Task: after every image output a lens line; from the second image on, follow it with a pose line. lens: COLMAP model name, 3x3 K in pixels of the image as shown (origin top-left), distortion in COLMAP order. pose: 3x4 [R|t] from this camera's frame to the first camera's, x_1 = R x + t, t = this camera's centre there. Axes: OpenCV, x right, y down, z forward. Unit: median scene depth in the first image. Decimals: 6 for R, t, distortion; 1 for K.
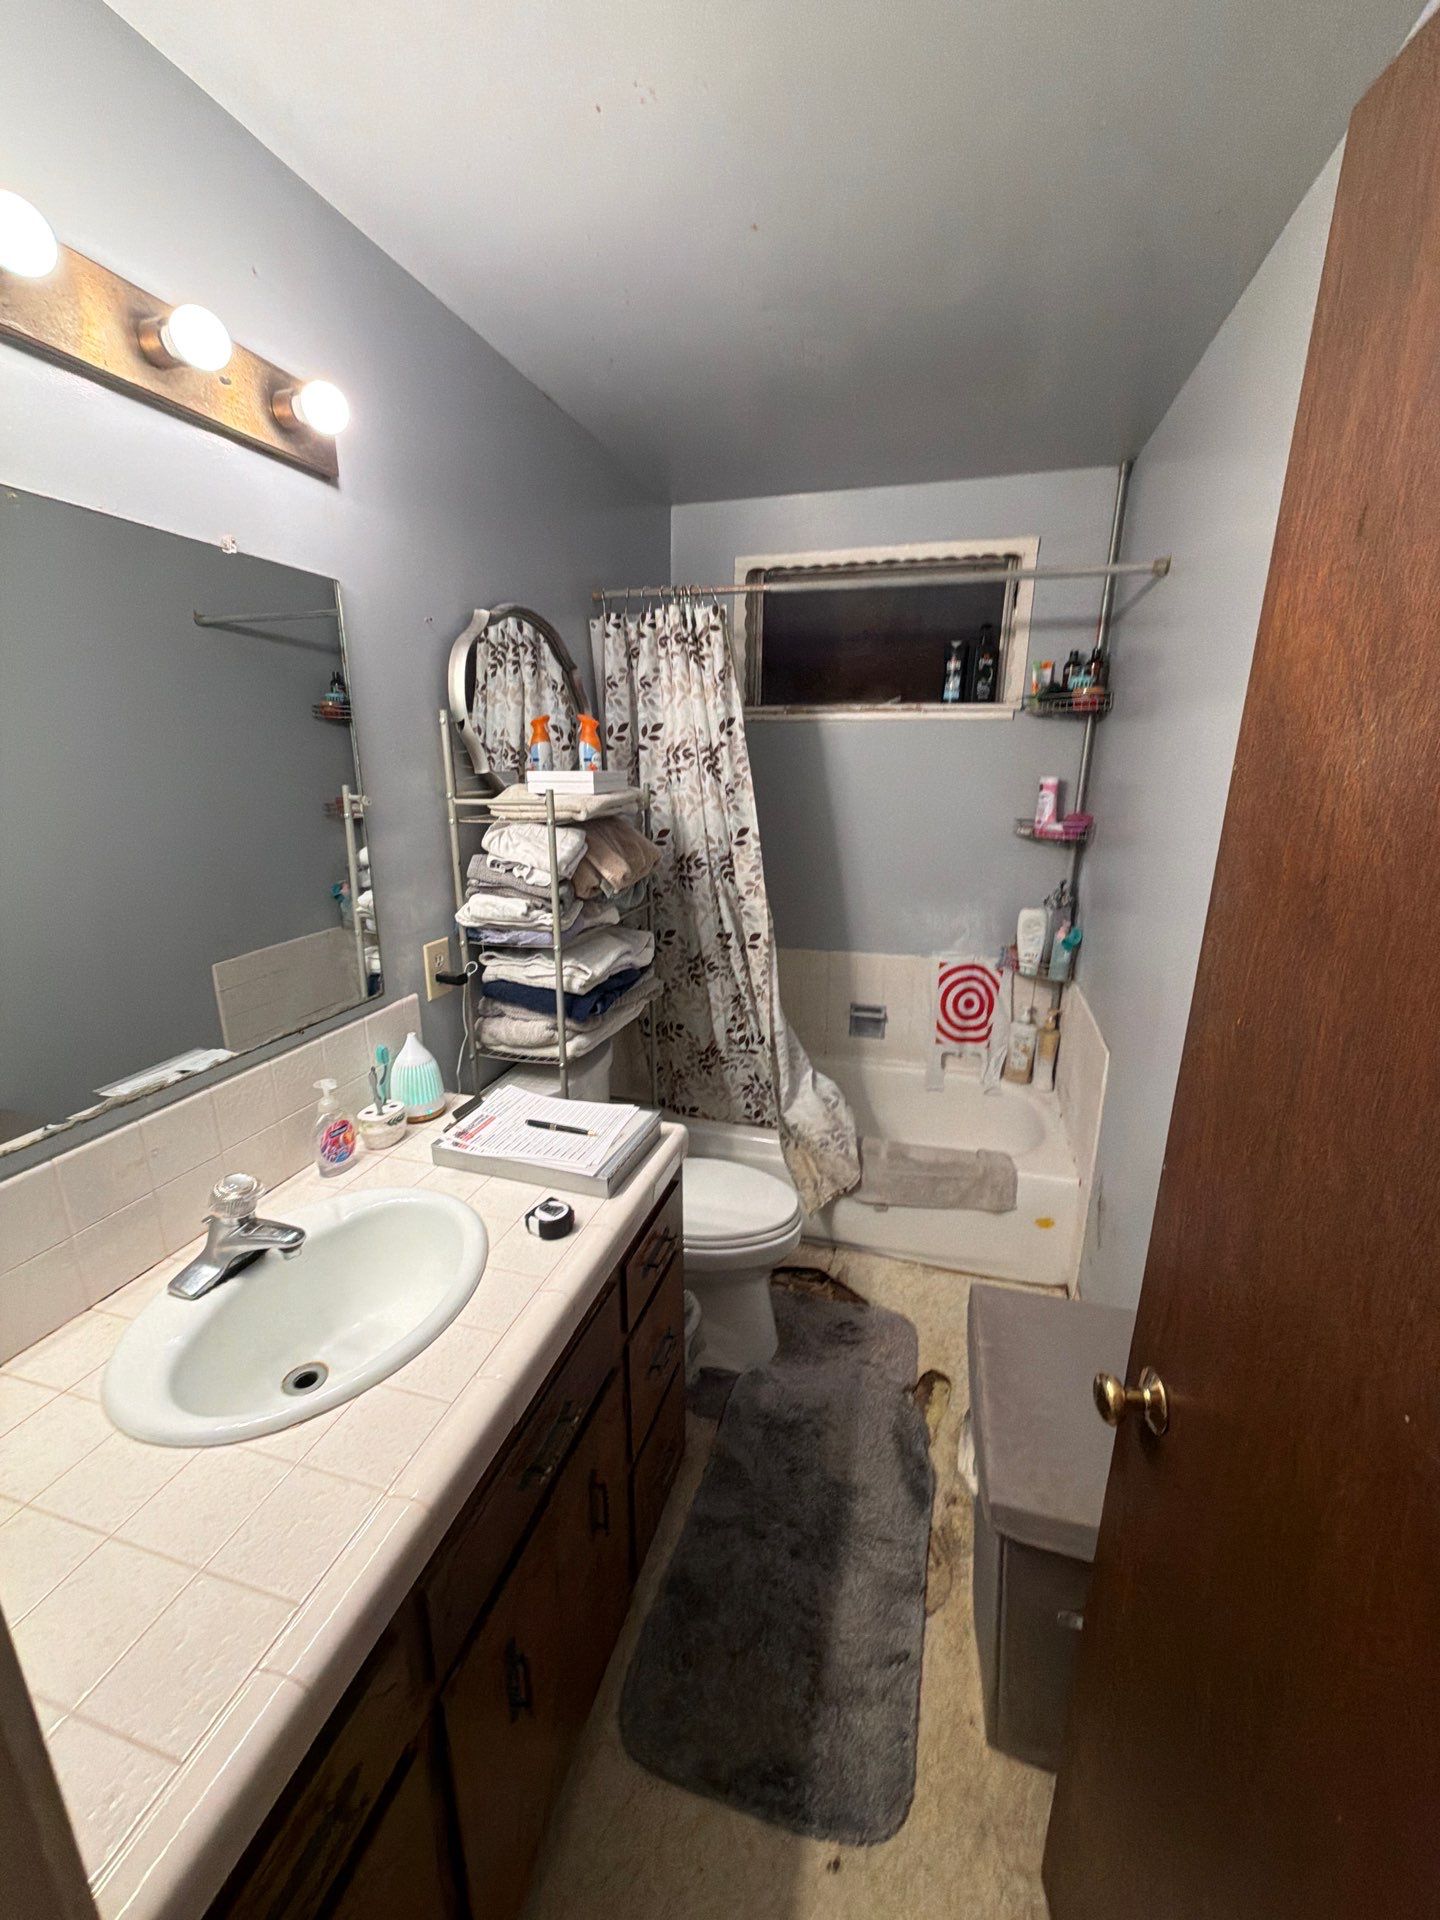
lens RADIAL K [[766.2, 0, 720.0], [0, 766.2, 959.0], [0, 0, 1]] dist [0.002036, 0.000071]
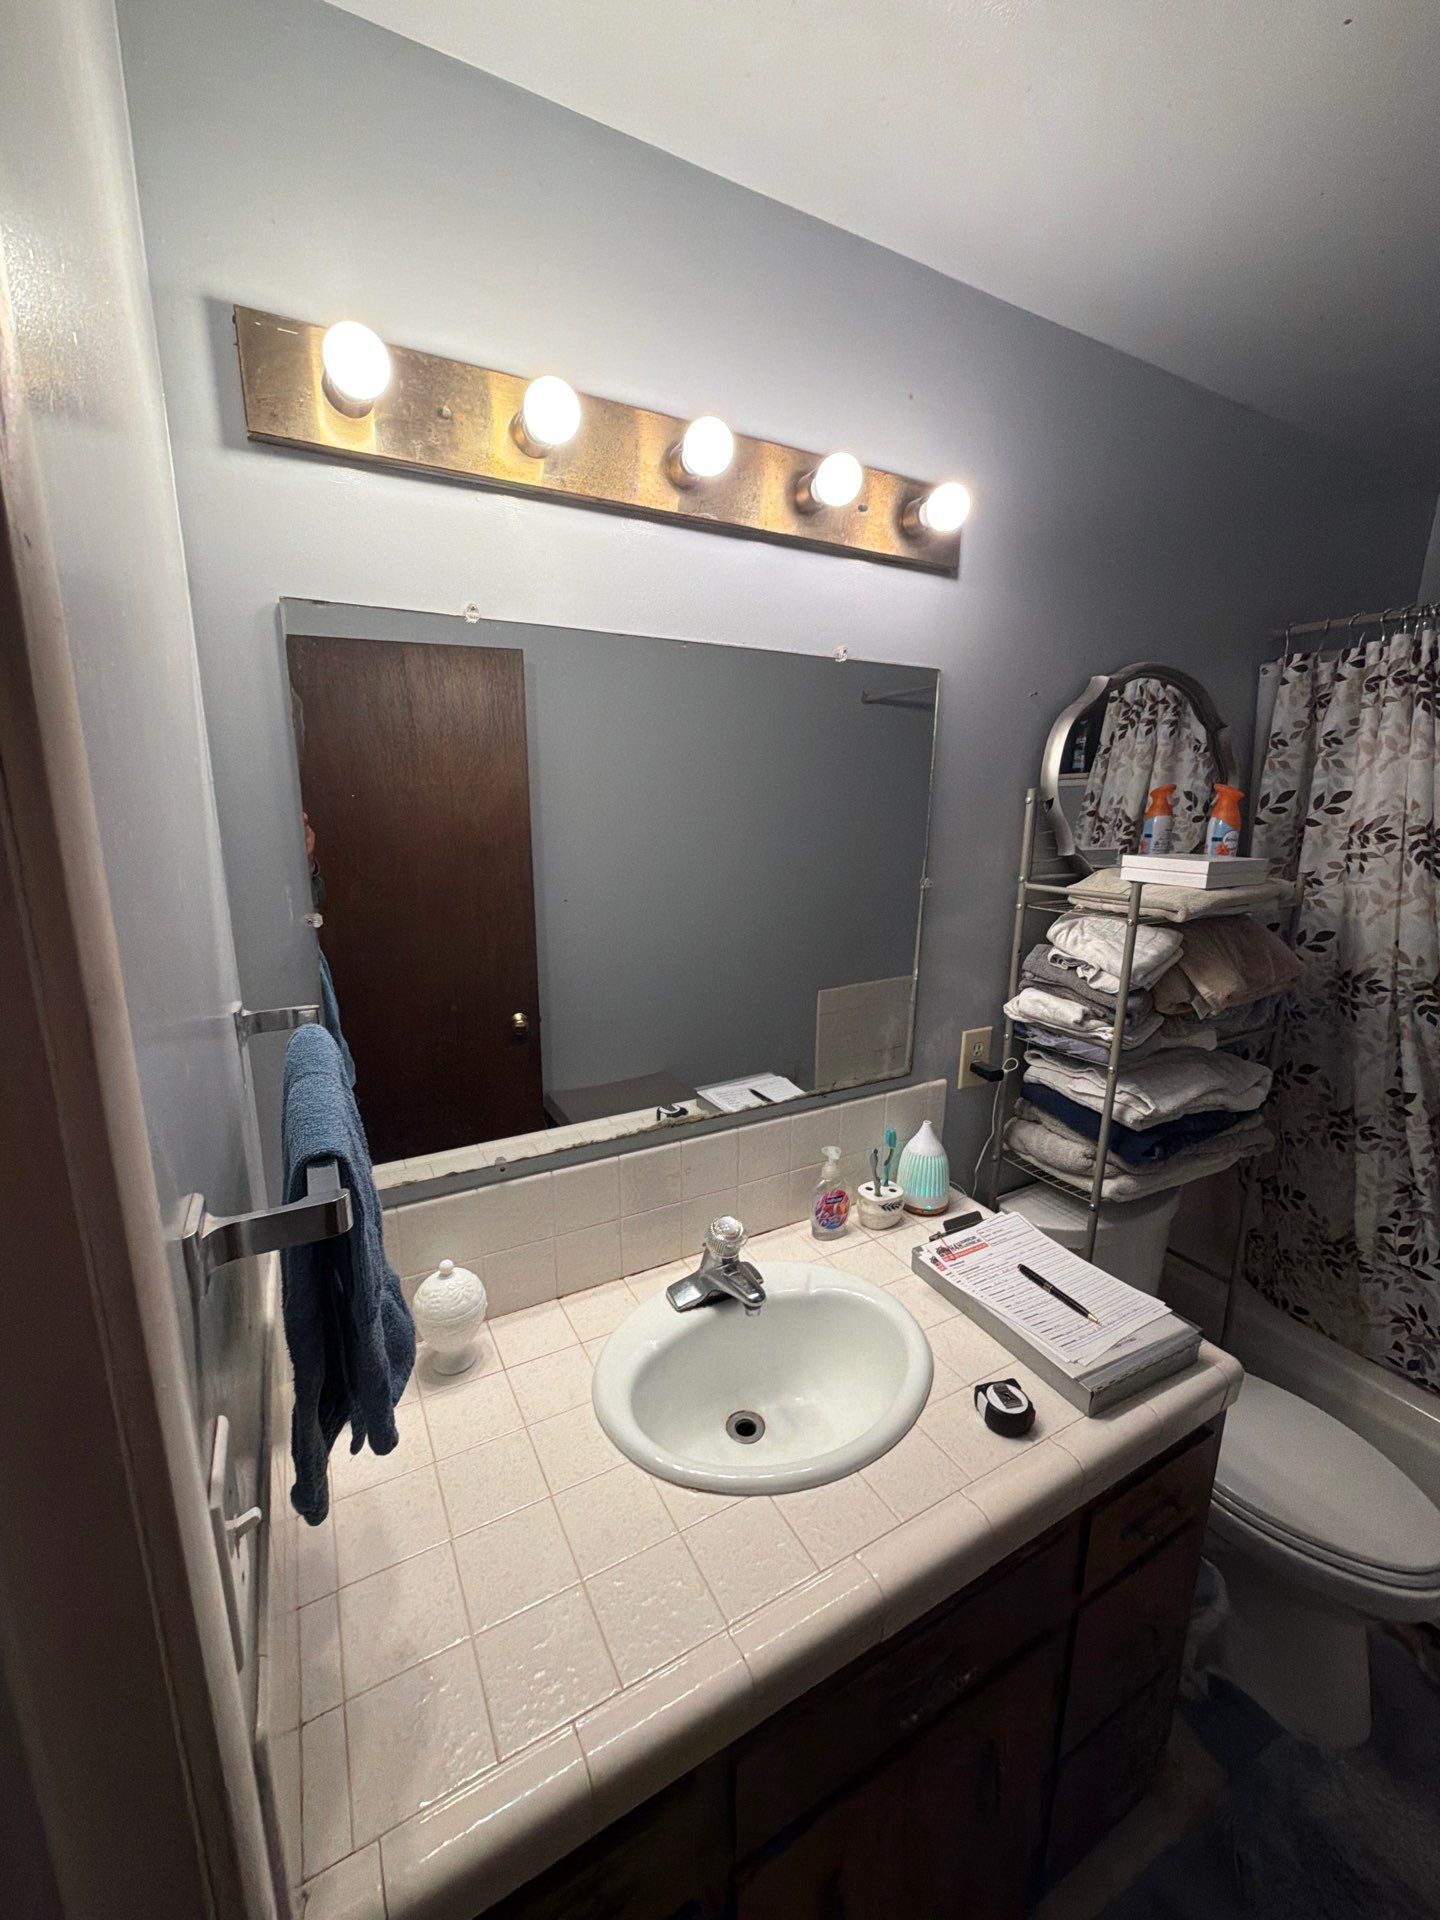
lens RADIAL K [[766.2, 0, 718.9], [0, 766.2, 959.8], [0, 0, 1]] dist [0.002036, 0.000071]
pose [[0.704705, 0.156393, -0.692049, 0.044494], [-0.189998, 0.981376, 0.028304, -0.073169], [0.683587, 0.111542, 0.721296, 0.092501]]
